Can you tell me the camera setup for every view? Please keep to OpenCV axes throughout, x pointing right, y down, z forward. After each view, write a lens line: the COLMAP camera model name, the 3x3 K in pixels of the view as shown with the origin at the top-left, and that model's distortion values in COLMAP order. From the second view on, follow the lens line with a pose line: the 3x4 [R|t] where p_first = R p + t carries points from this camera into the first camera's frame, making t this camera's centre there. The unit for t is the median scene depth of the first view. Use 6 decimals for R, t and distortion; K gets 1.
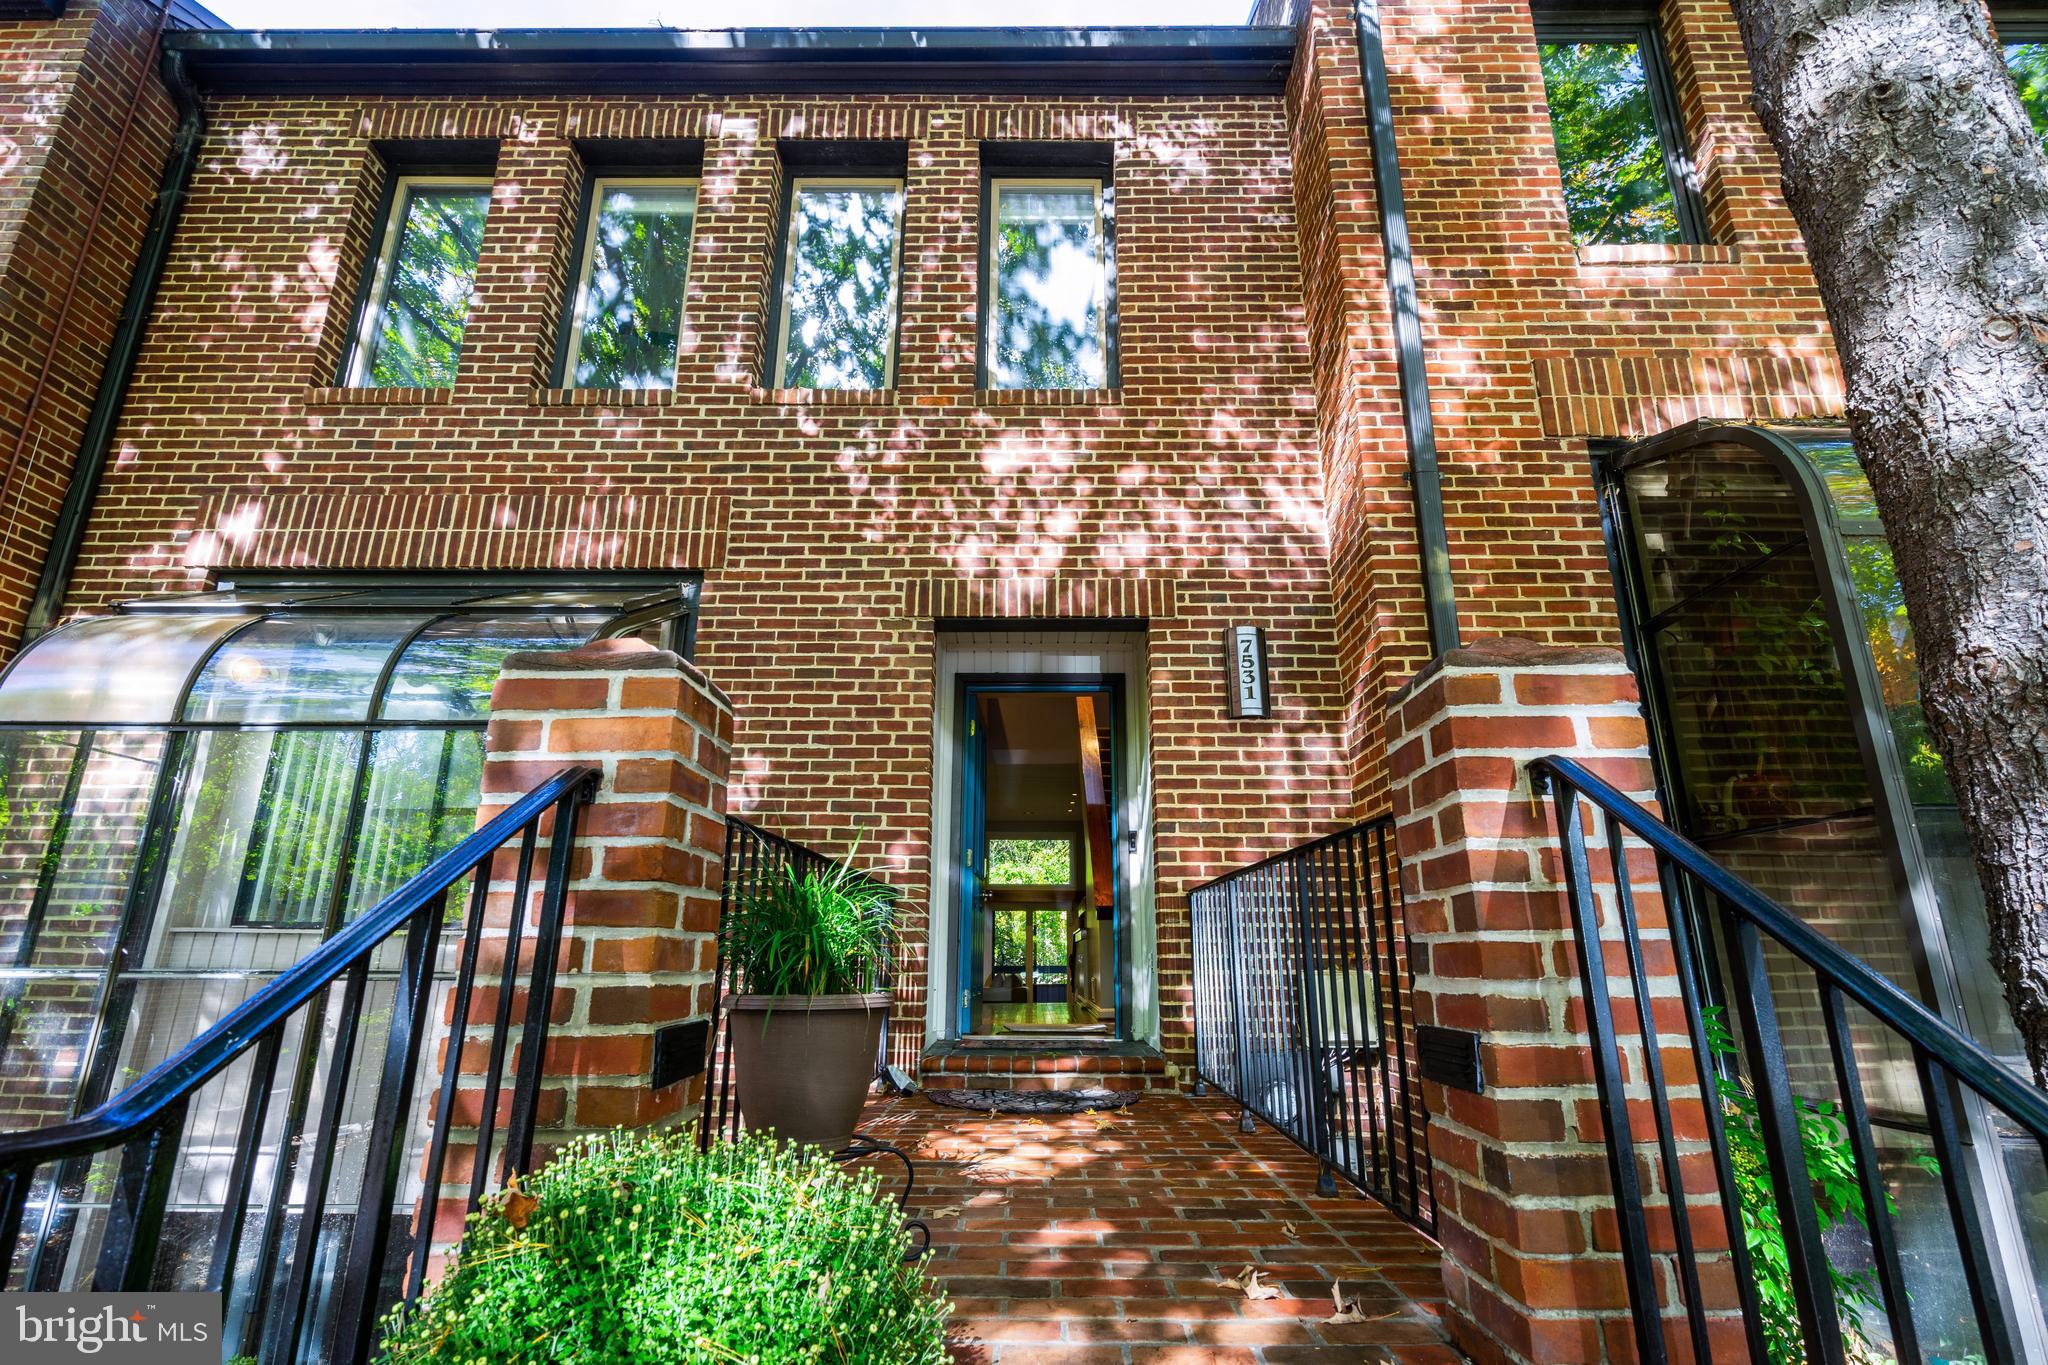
lens RADIAL K [[937.3, 0, 992.9], [0, 937.3, 675.2], [0, 0, 1]] dist [-0.002807, 0.000359]
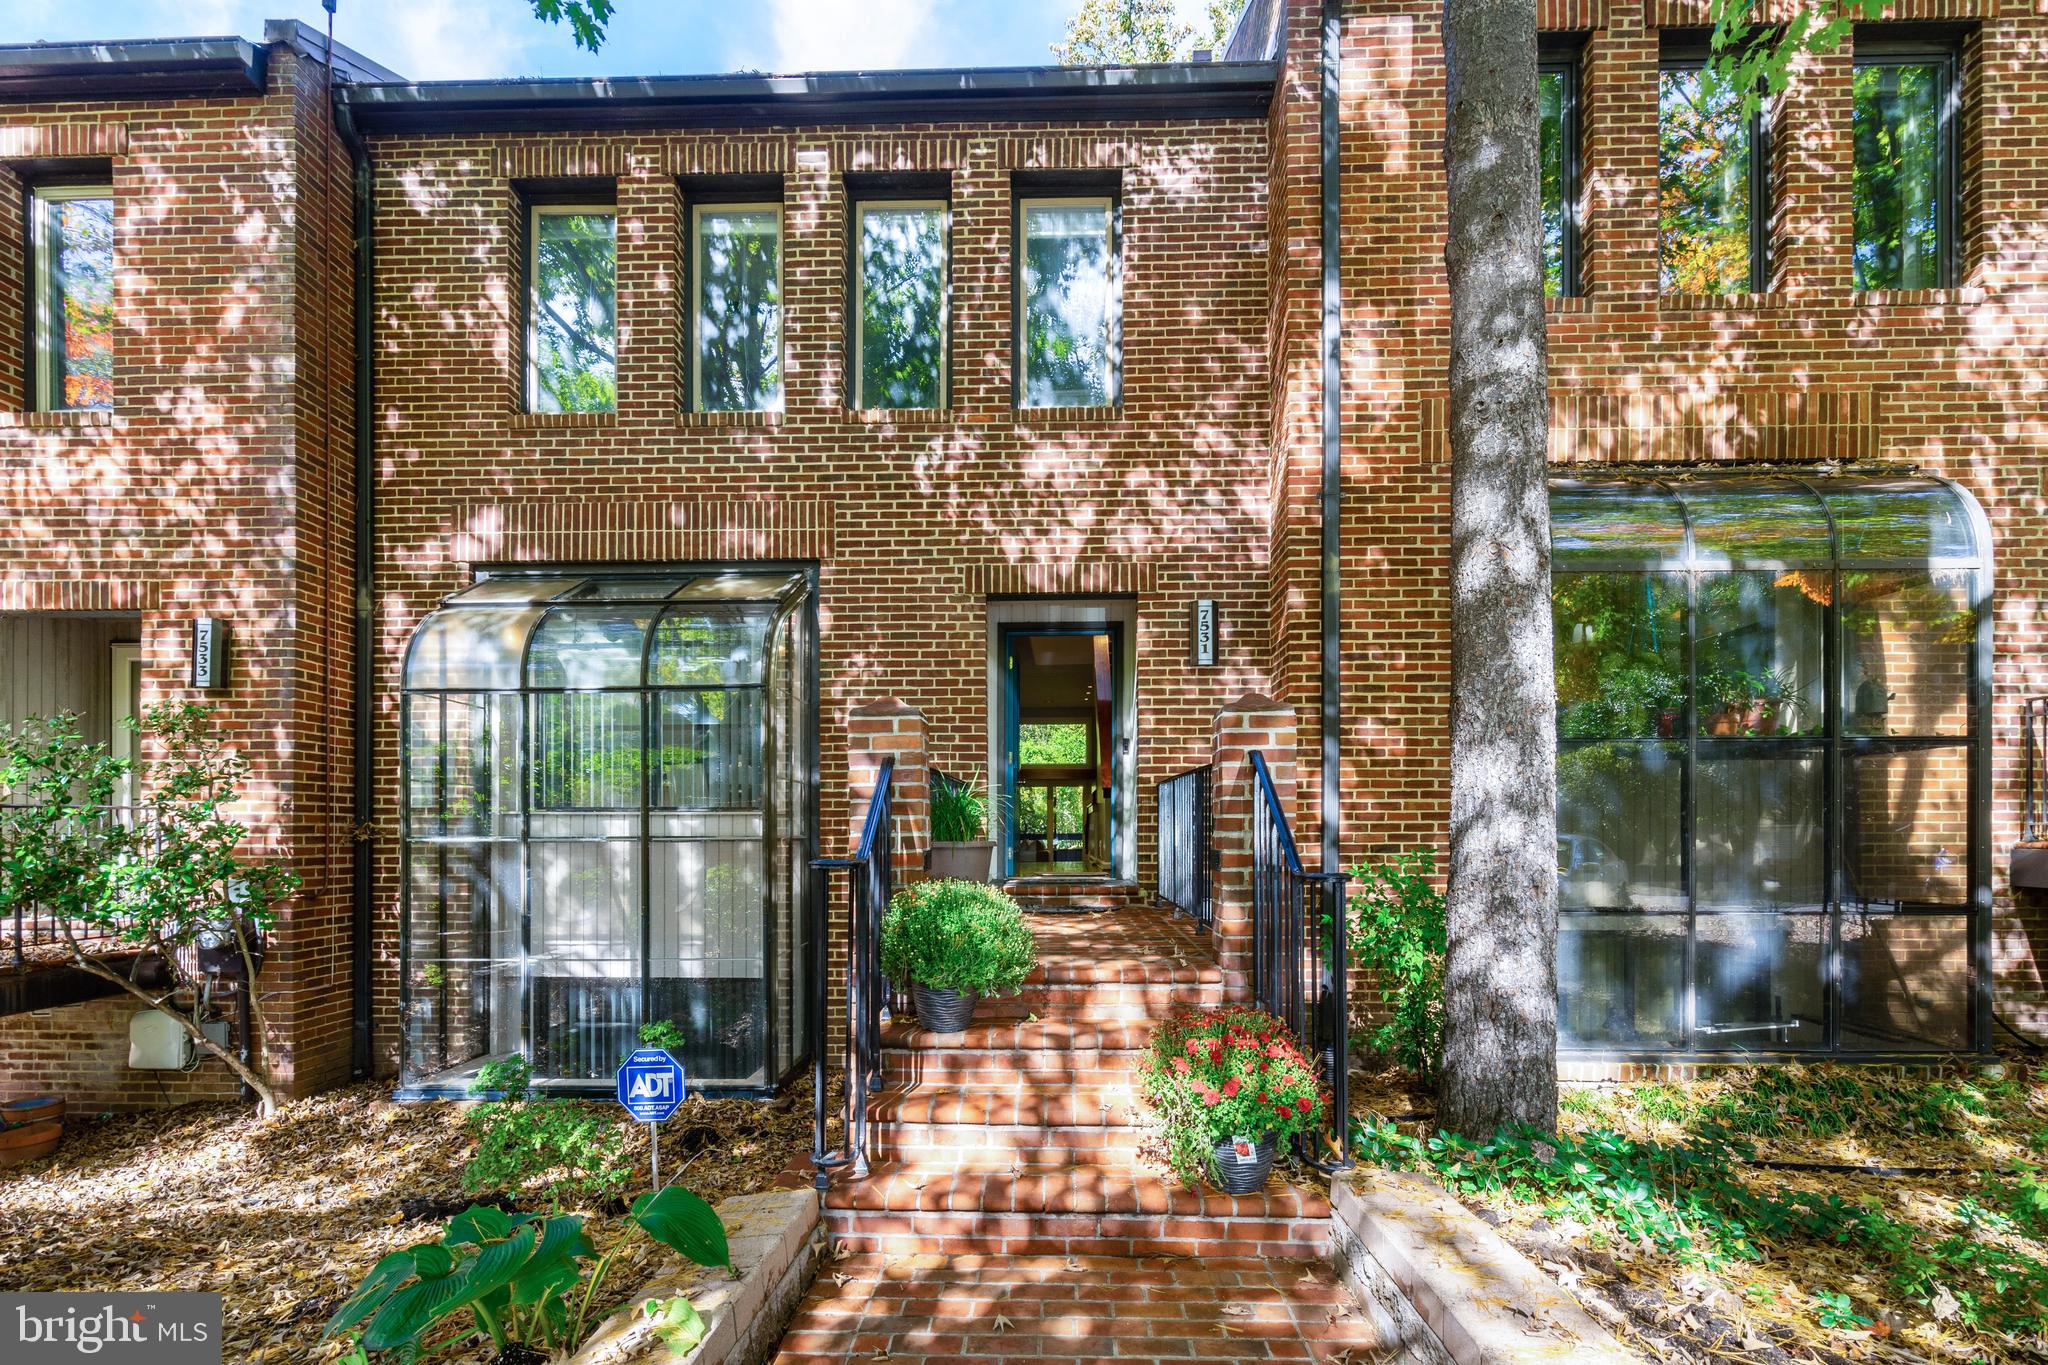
lens RADIAL K [[931.8, 0, 1020.3], [0, 931.8, 694.4], [0, 0, 1]] dist [-0.000851, -0.000069]
pose [[0.999942, -0.006771, 0.008349, -0.021667], [0.005433, 0.988525, 0.150957, -0.112659], [-0.009276, -0.150903, 0.988505, -0.377548]]
